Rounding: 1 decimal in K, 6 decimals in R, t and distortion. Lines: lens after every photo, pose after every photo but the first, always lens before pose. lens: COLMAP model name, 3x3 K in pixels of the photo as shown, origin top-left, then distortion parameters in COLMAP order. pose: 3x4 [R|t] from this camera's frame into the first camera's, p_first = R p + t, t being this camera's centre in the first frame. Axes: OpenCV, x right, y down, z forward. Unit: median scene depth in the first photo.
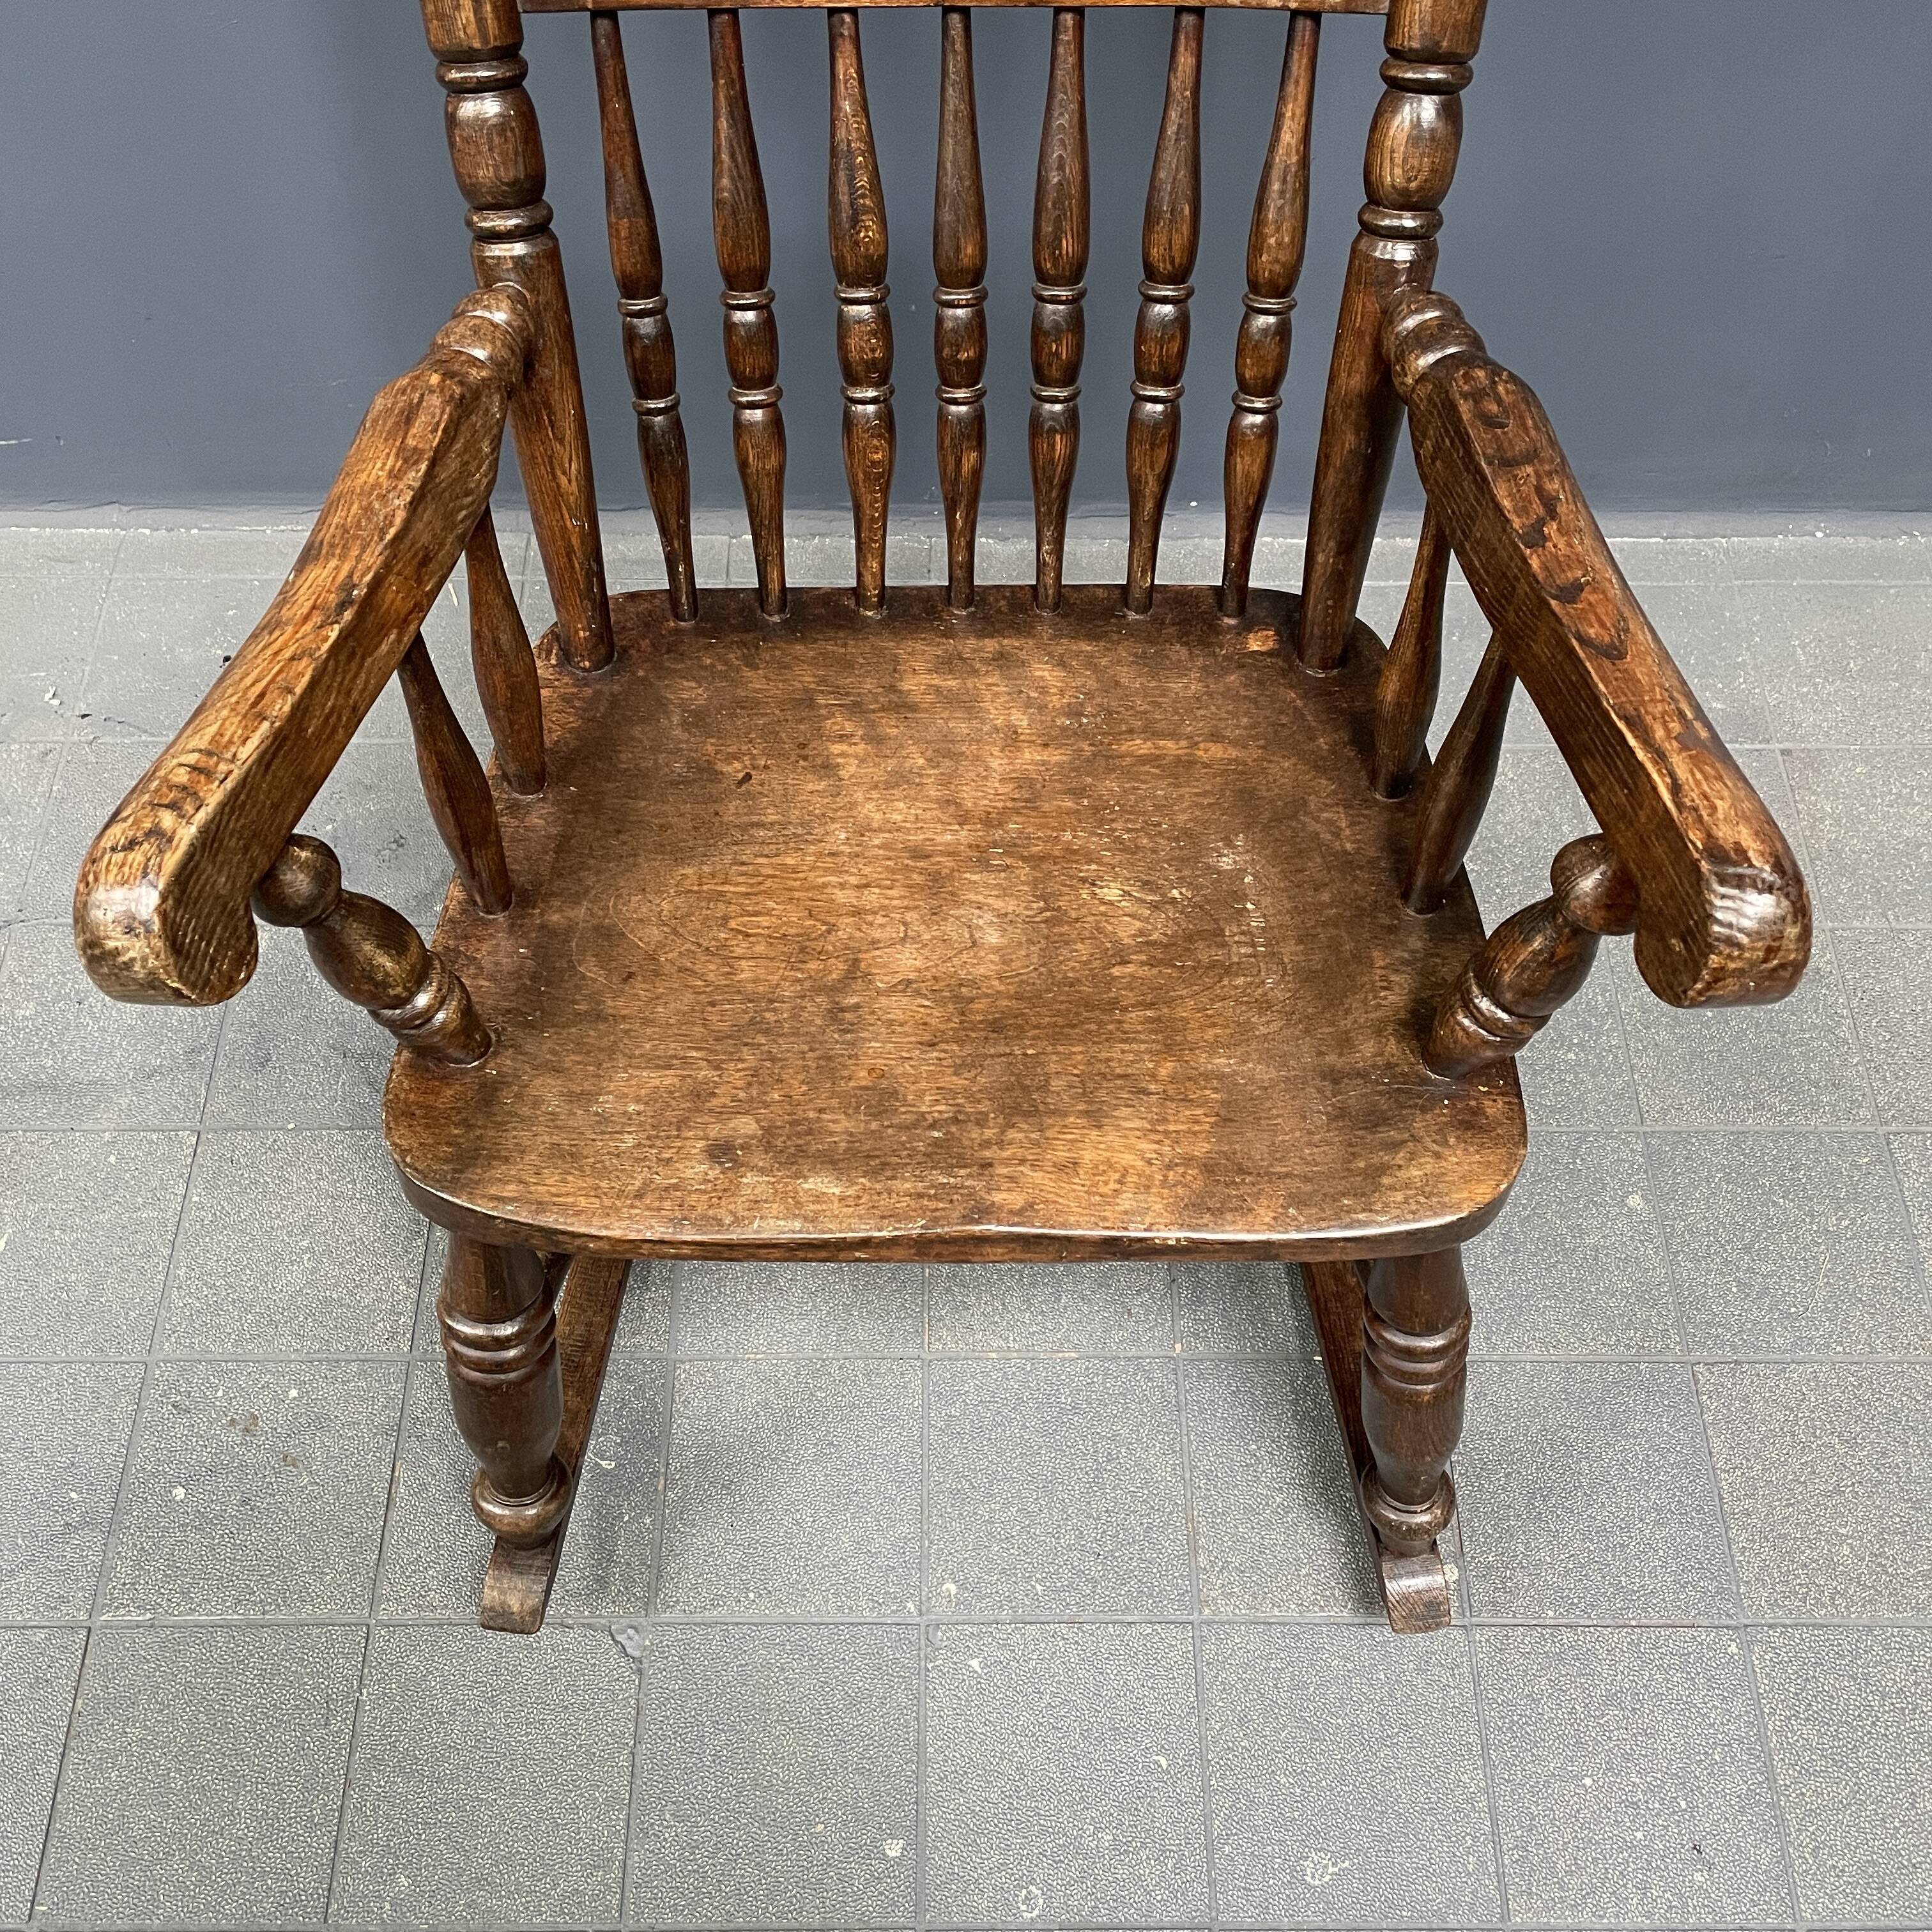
lens RADIAL K [[1982.4, 0, 961.2], [0, 1982.4, 974.5], [0, 0, 1]] dist [0.028843, 0.000000]
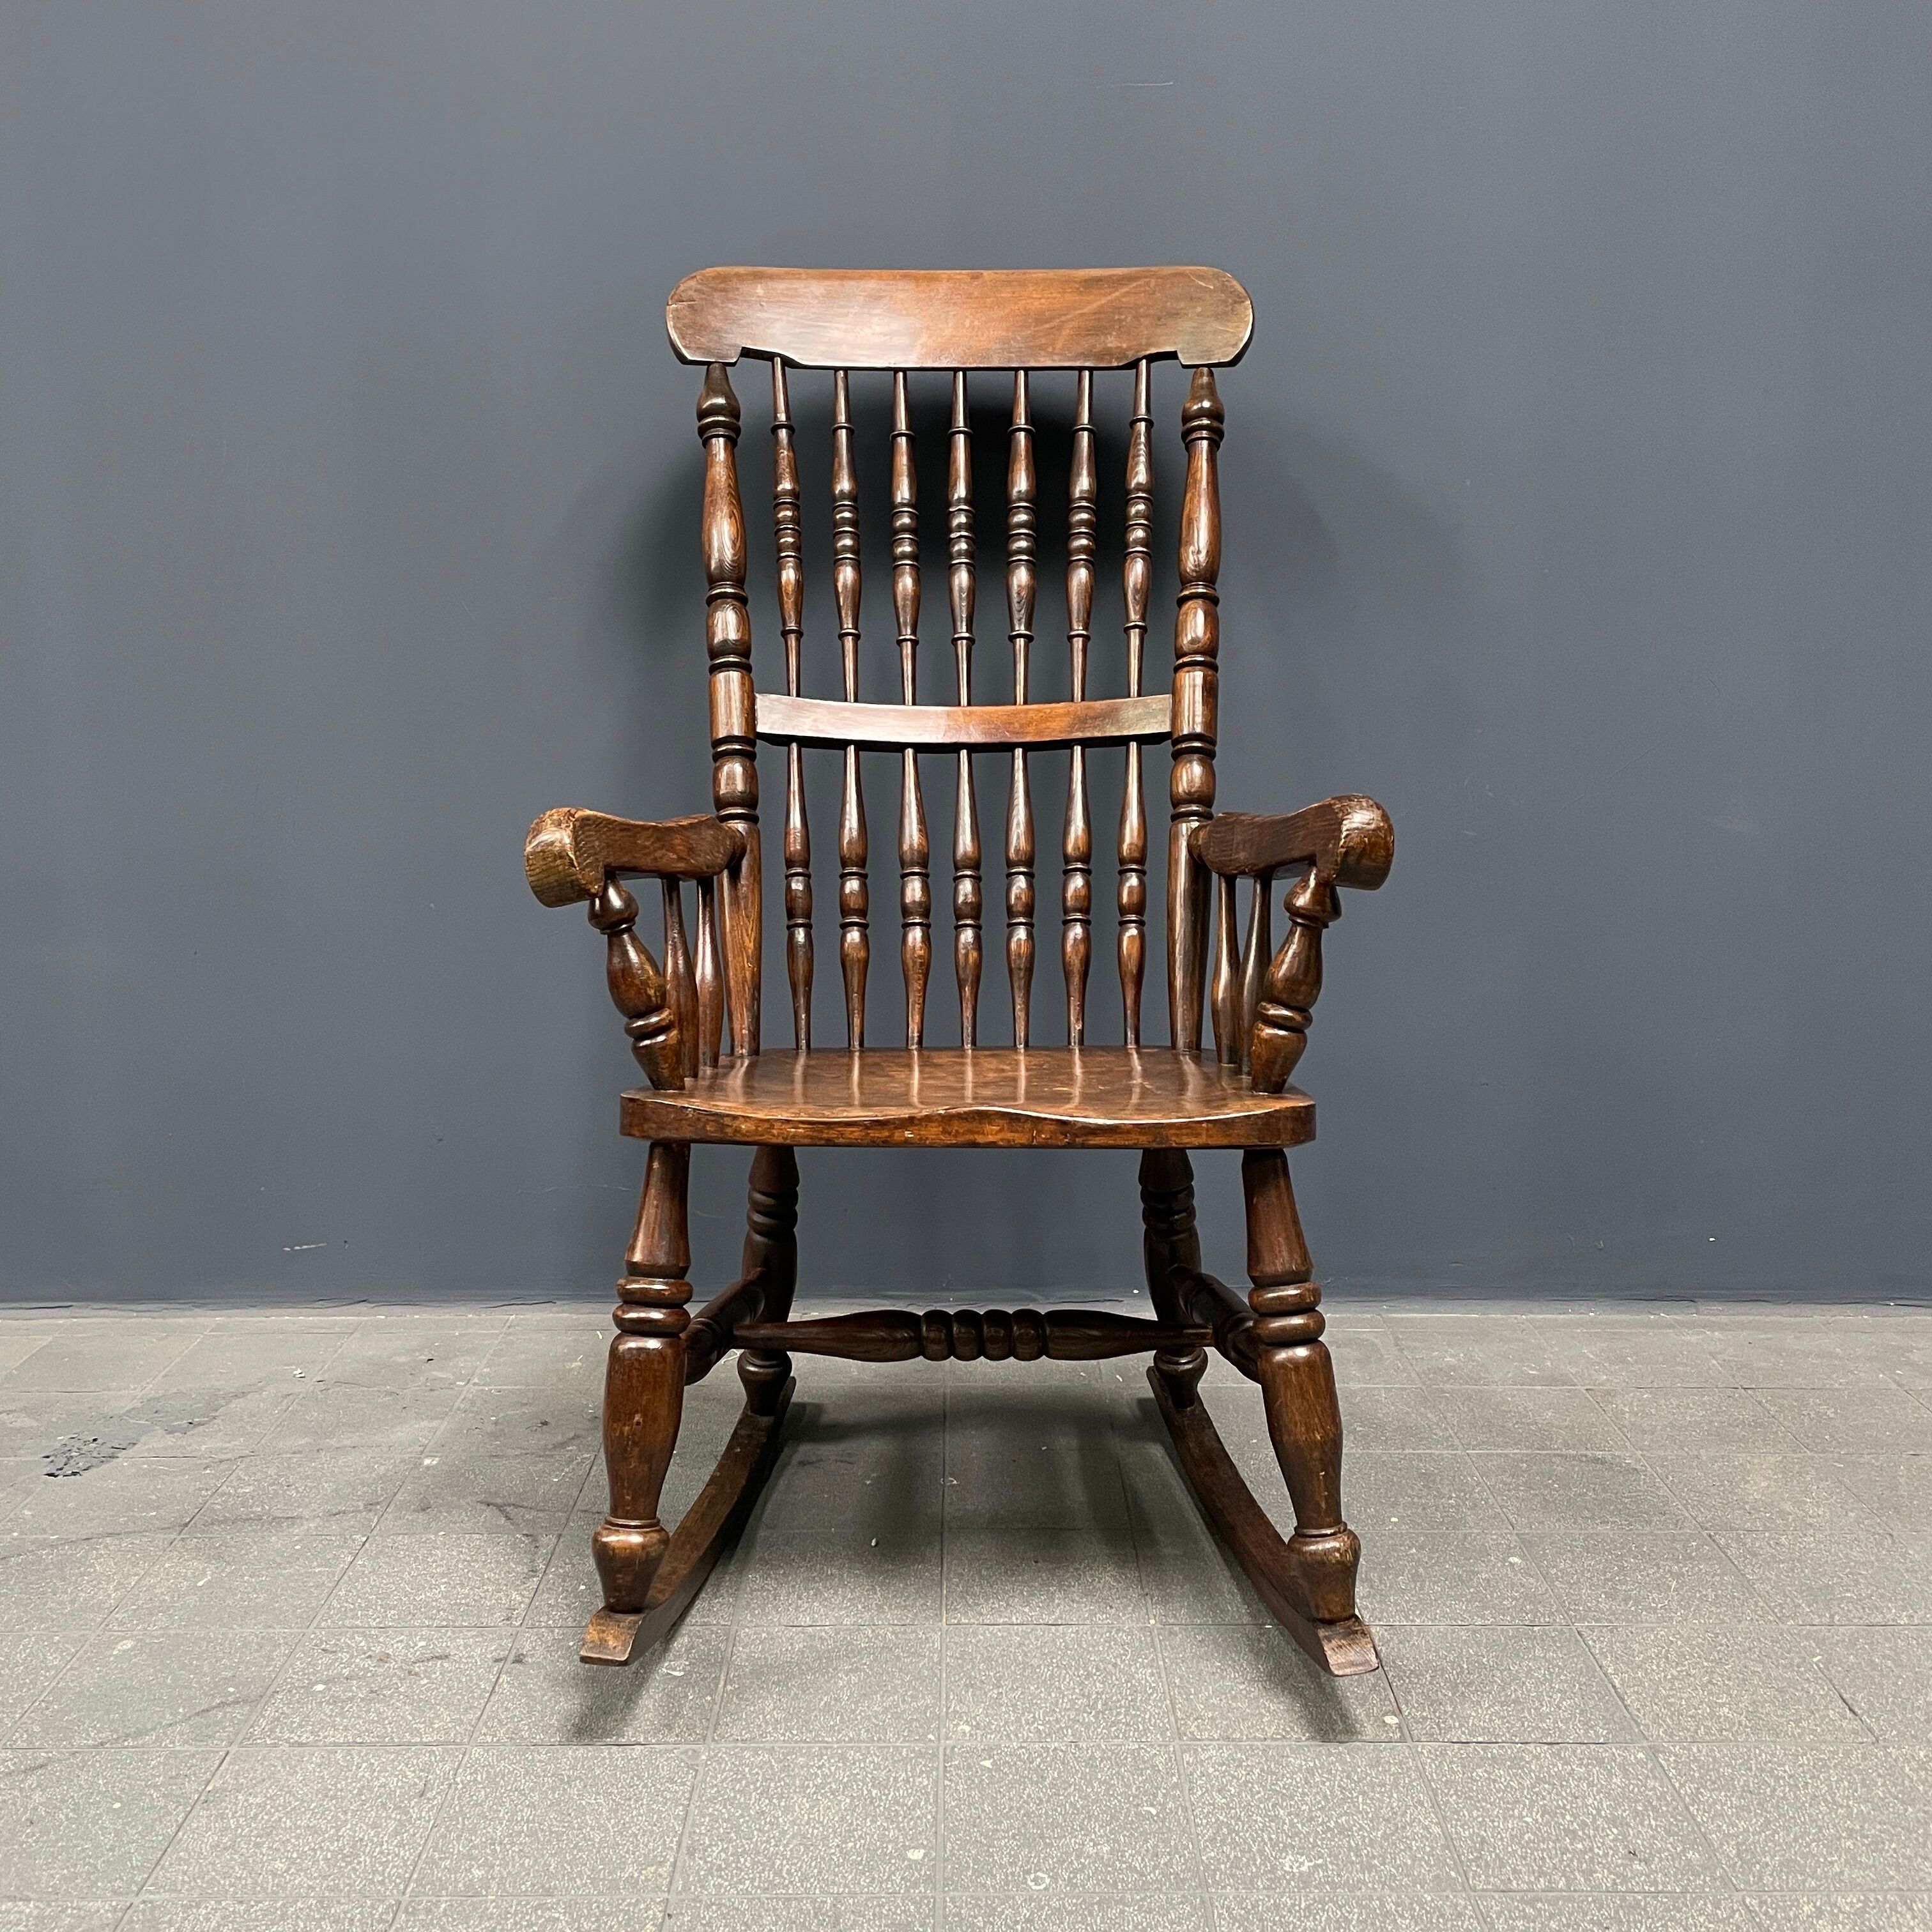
lens RADIAL K [[1982.4, 0, 962.5], [0, 1982.4, 906.3], [0, 0, 1]] dist [0.028843, 0.000000]
pose [[0.999982, -0.005720, -0.001586, -0.002723], [0.002309, 0.620962, -0.783837, 1.131711], [0.005468, 0.783820, 0.620964, -0.129924]]
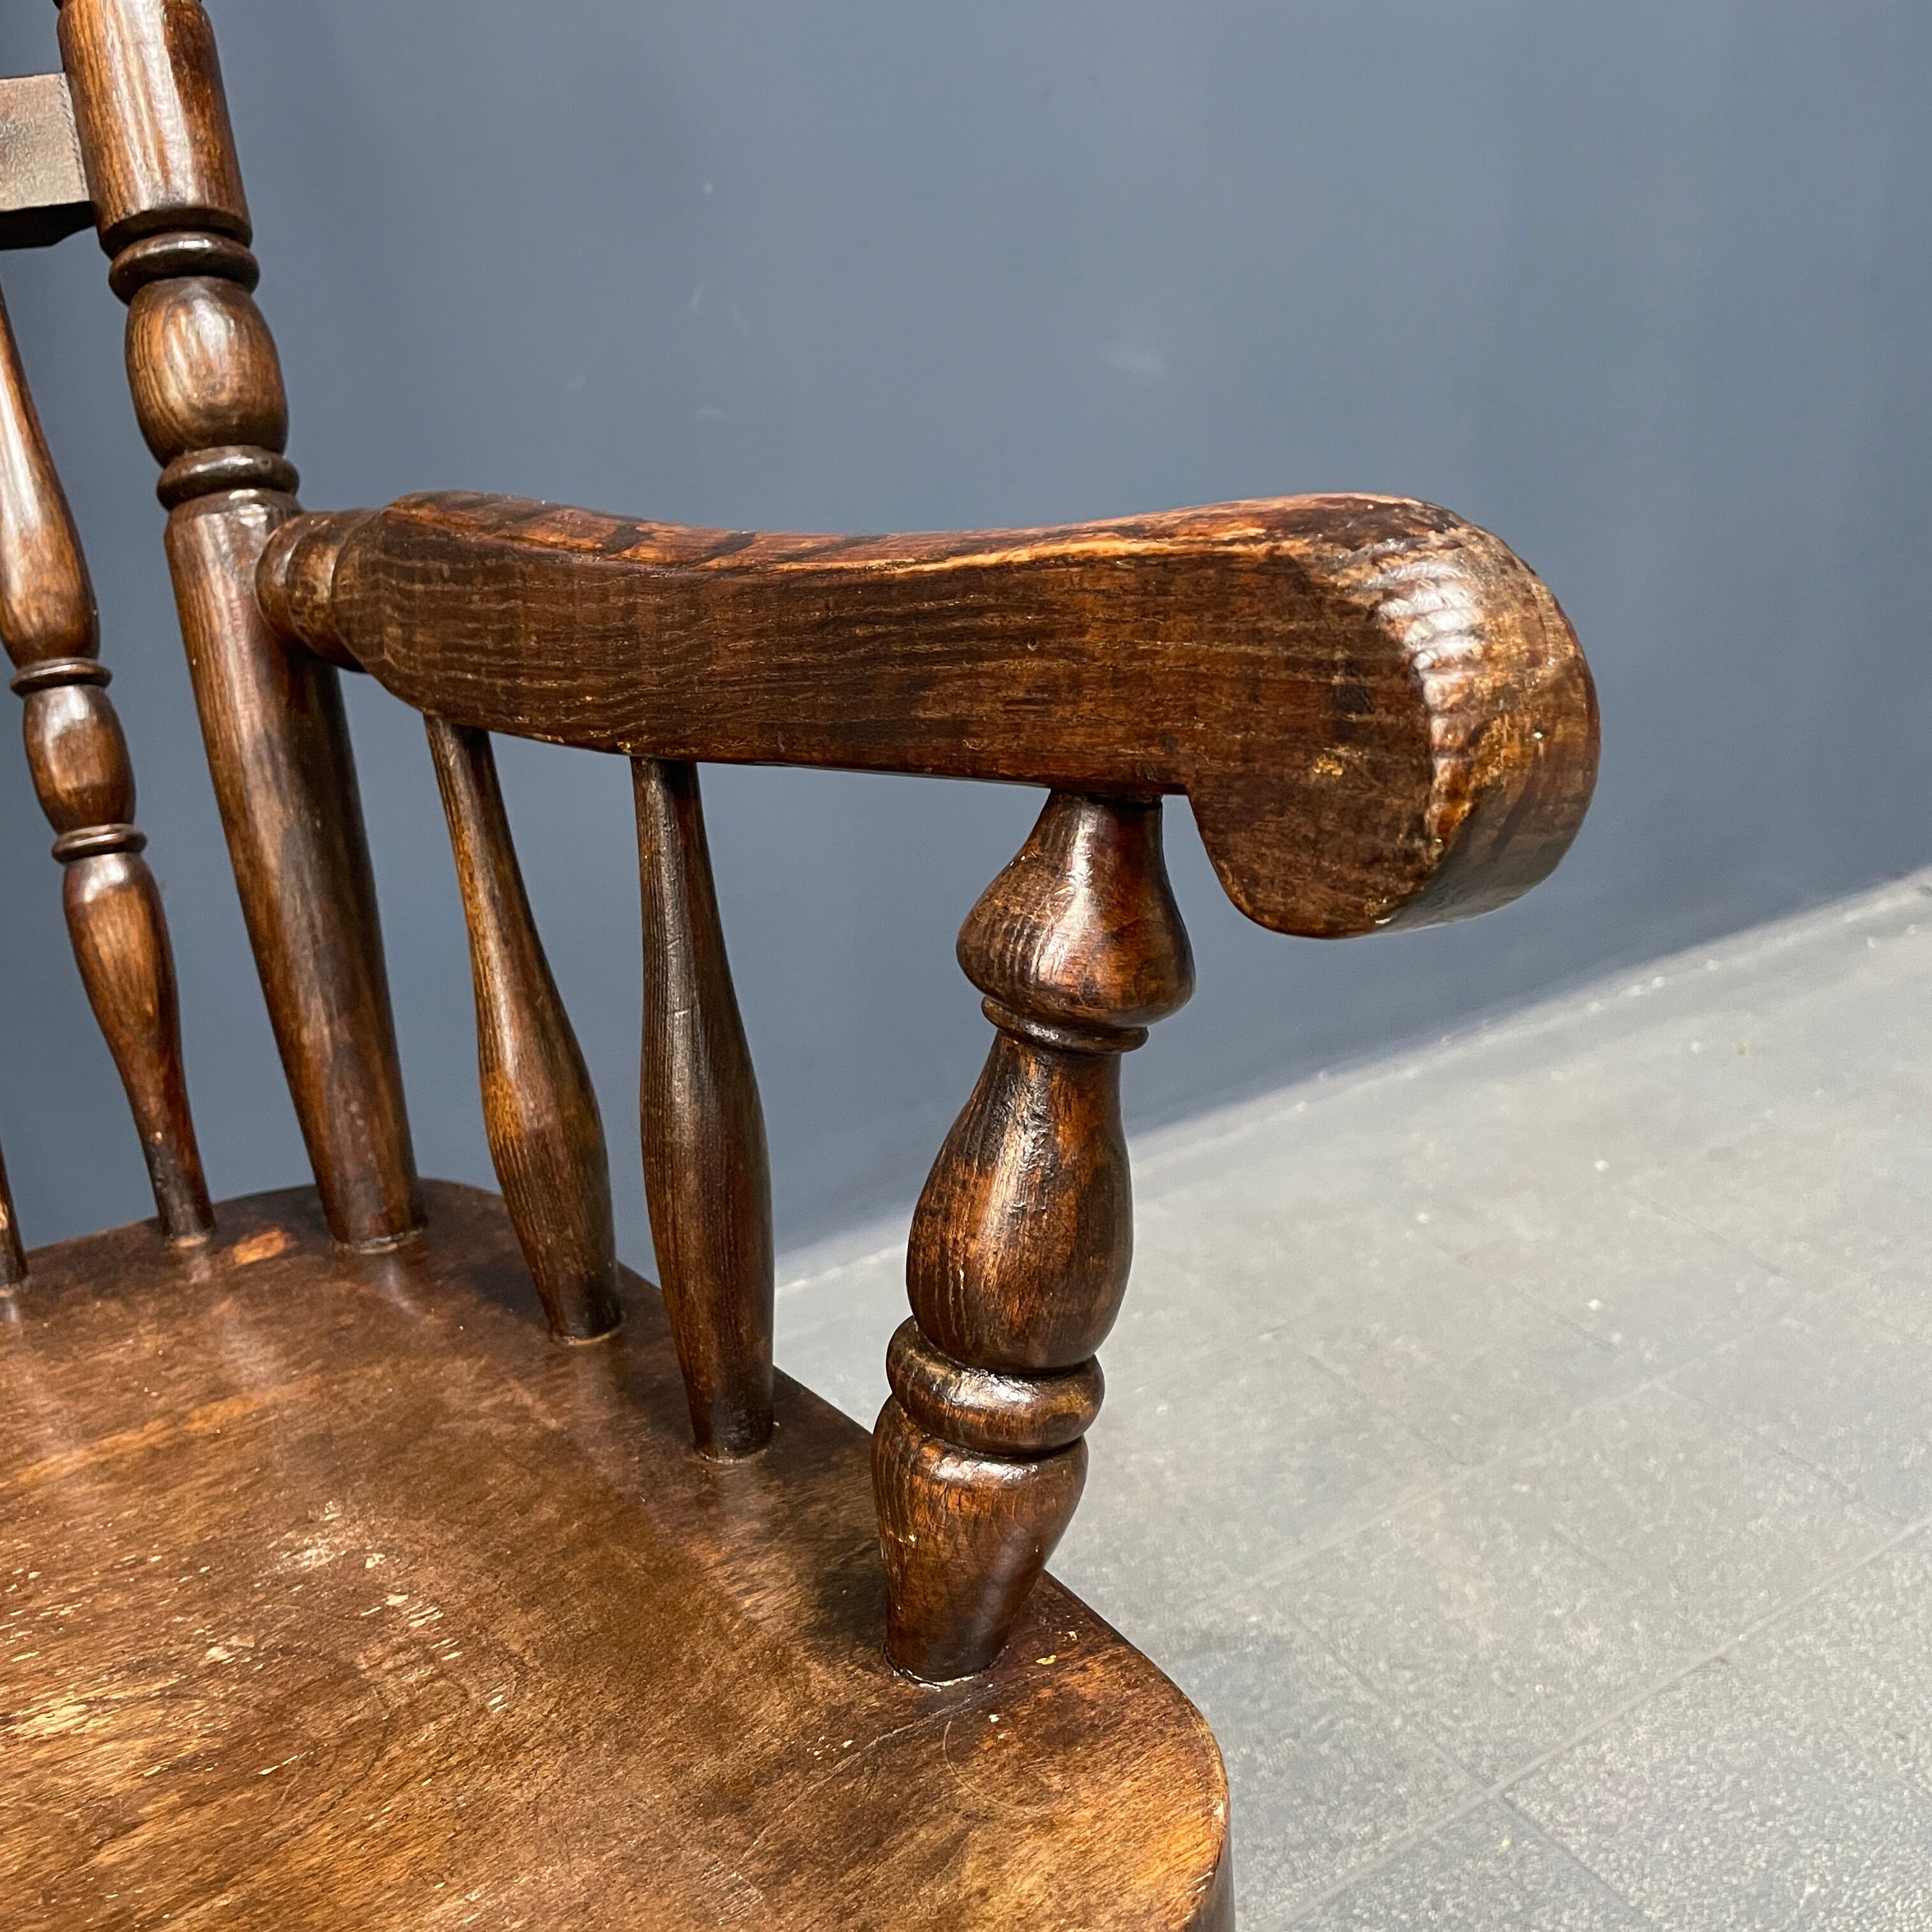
lens RADIAL K [[1982.4, 0, 977.3], [0, 1982.4, 950.0], [0, 0, 1]] dist [0.028843, 0.000000]
pose [[0.826362, -0.229075, 0.514441, 0.055980], [0.487265, 0.748820, -0.449267, 0.118438], [-0.282308, 0.621927, 0.730417, 0.537773]]
